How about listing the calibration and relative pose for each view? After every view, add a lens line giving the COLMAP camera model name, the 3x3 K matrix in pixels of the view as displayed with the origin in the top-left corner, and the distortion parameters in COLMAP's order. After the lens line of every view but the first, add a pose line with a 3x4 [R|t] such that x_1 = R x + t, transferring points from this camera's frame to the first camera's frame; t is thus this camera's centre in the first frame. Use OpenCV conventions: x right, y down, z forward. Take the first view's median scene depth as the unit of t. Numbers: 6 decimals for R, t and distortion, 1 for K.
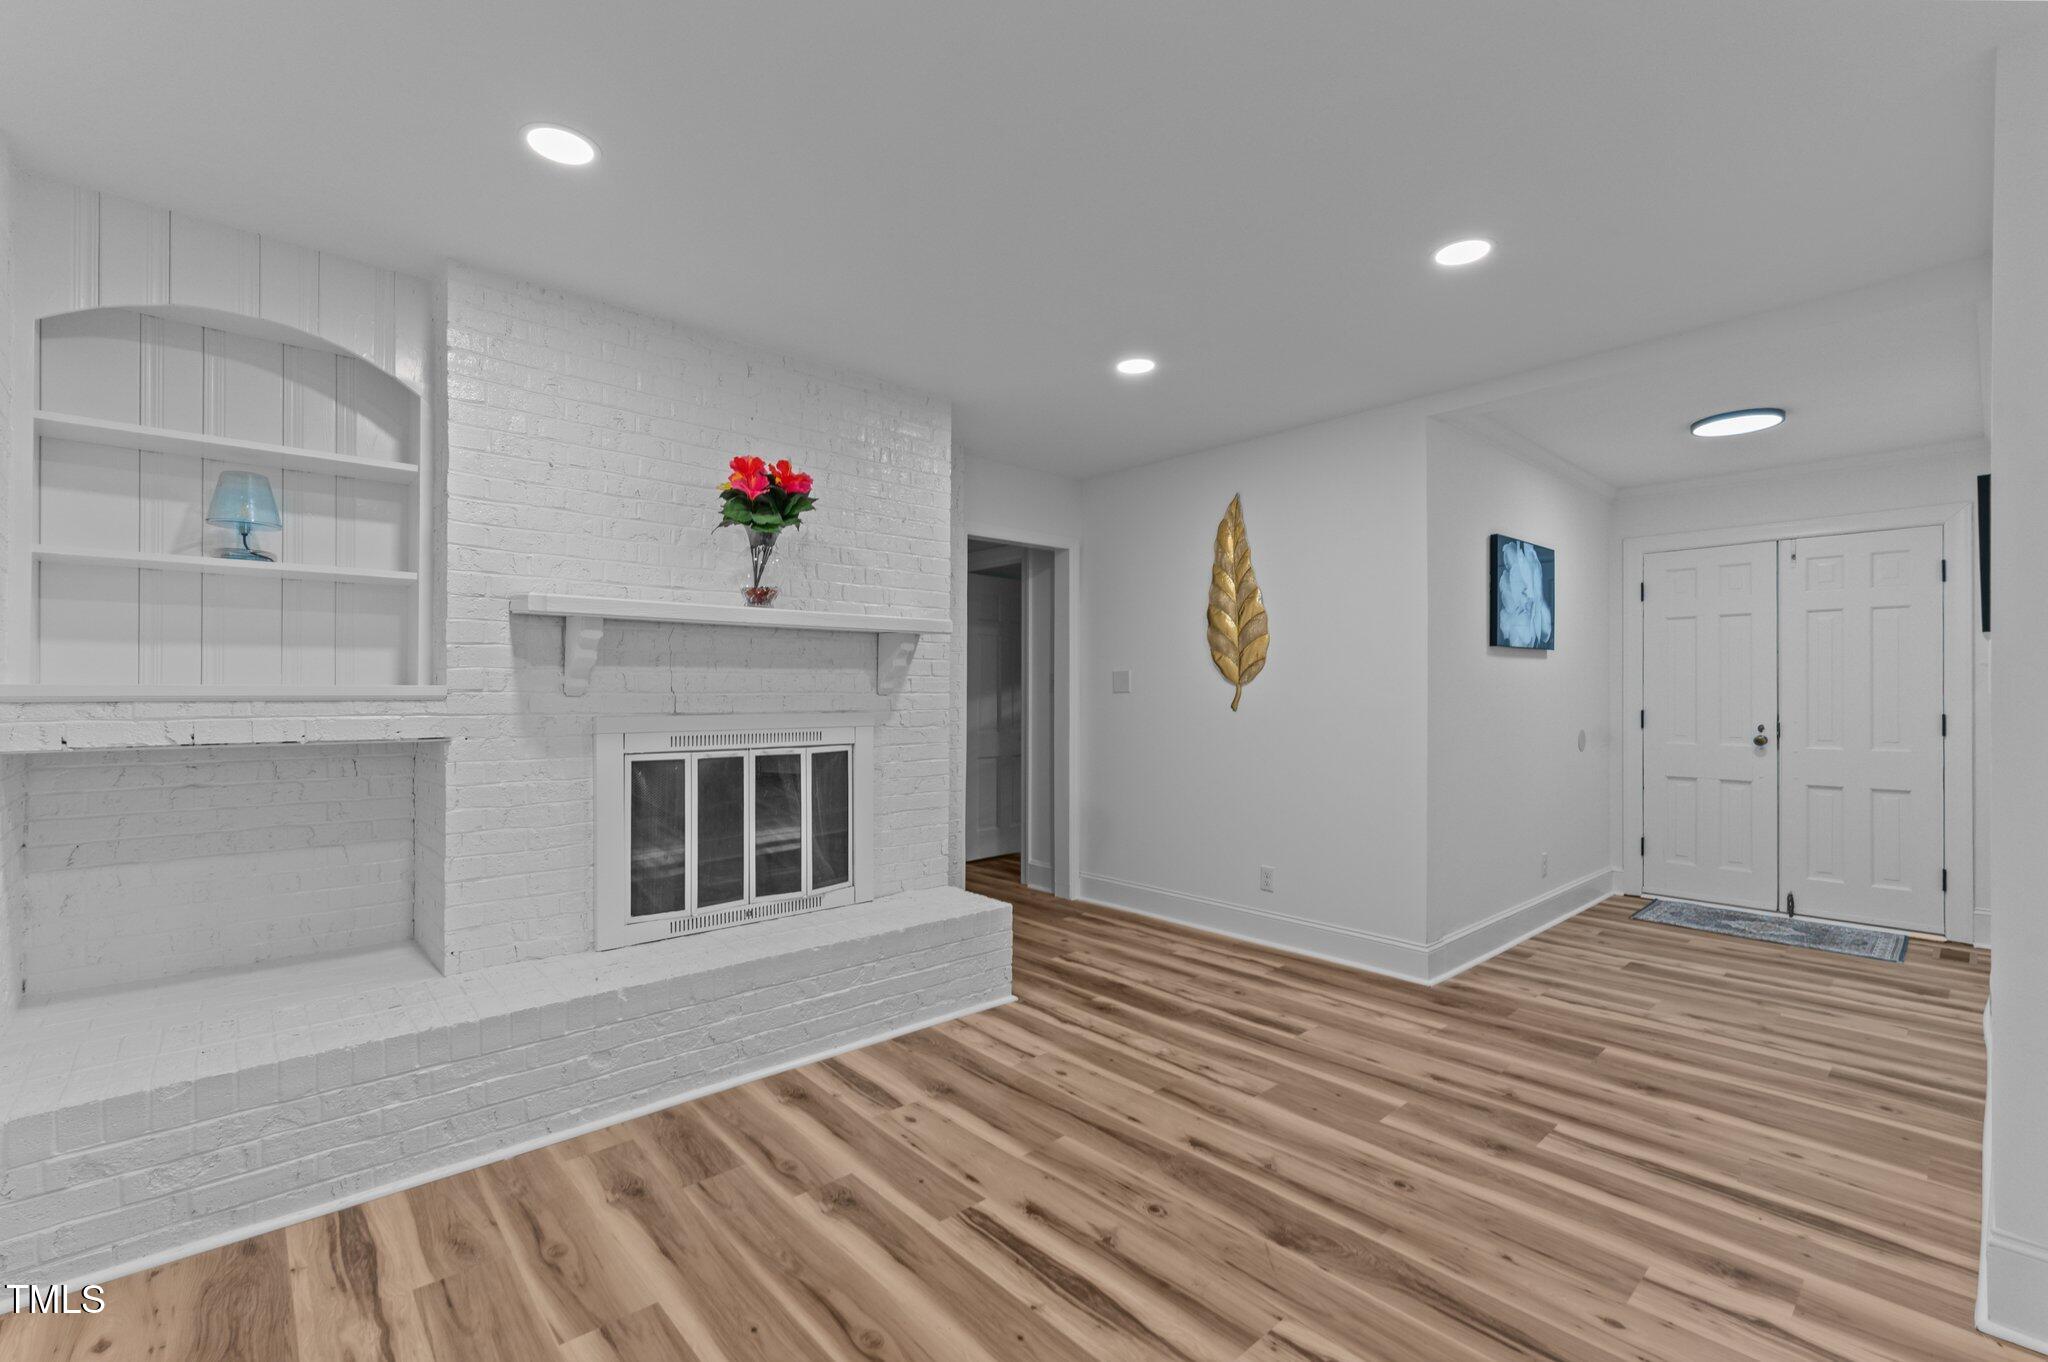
lens RADIAL K [[881.6, 0, 1012.6], [0, 881.6, 681.9], [0, 0, 1]] dist [-0.000222, 0.000189]
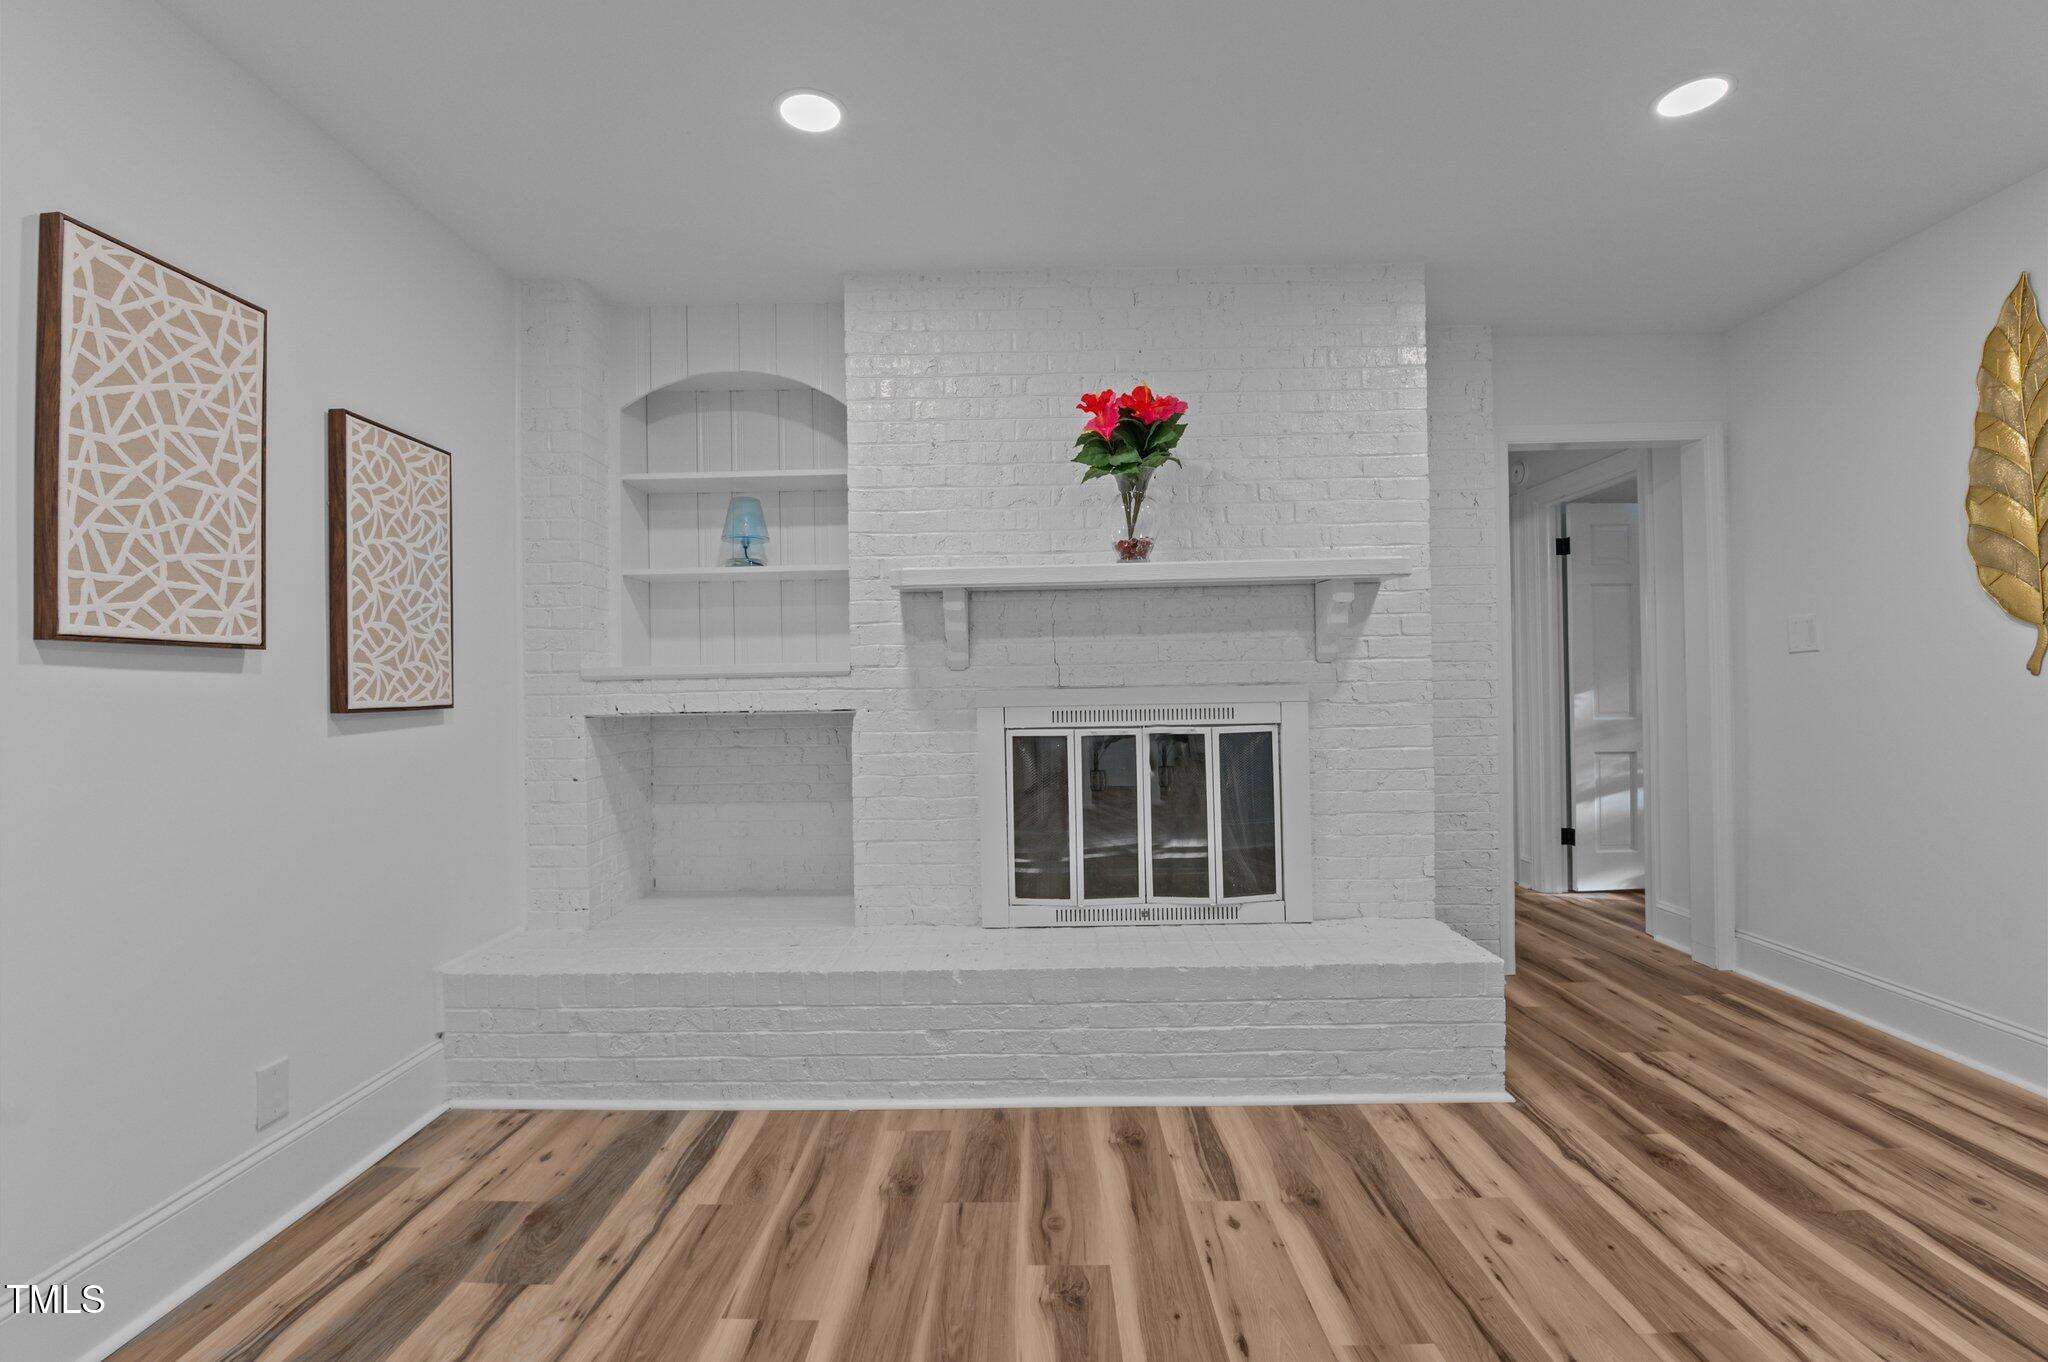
lens RADIAL K [[885.7, 0, 1014.7], [0, 885.7, 678.4], [0, 0, 1]] dist [-0.009284, -0.009640]
pose [[0.734053, -0.022414, -0.678722, 0.225124], [0.027299, 0.999621, -0.003486, 0.029844], [0.678543, -0.015969, 0.734387, 0.288705]]
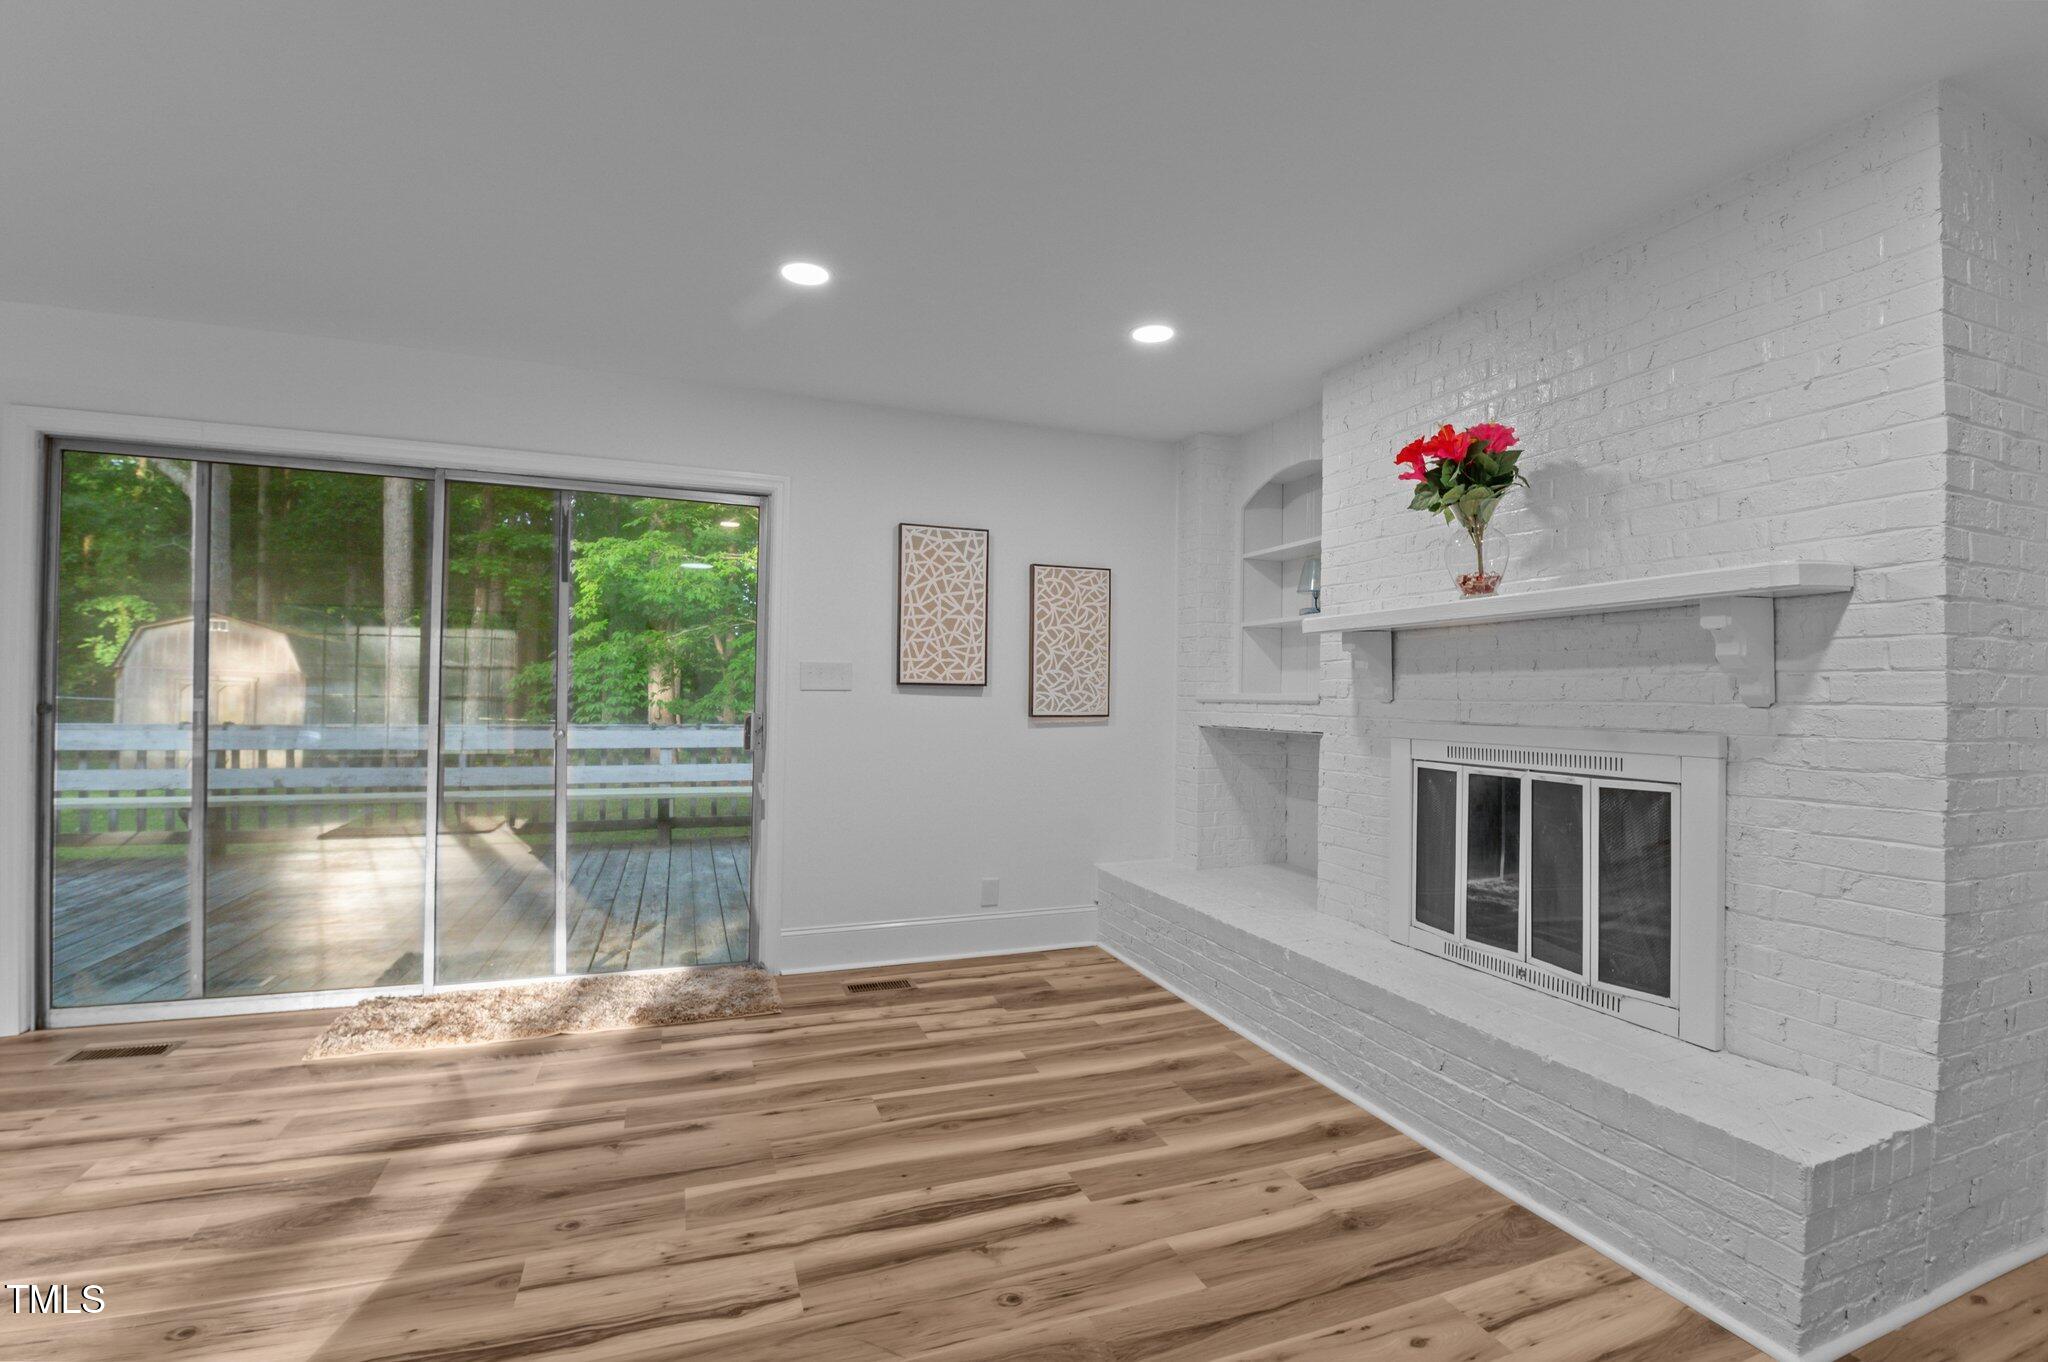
lens RADIAL K [[885.7, 0, 1014.7], [0, 885.7, 678.4], [0, 0, 1]] dist [-0.009284, -0.009640]
pose [[-0.358193, -0.025097, -0.933310, 0.681093], [-0.003819, 0.999670, -0.025415, 0.015178], [0.933640, -0.005539, -0.358171, 0.921526]]
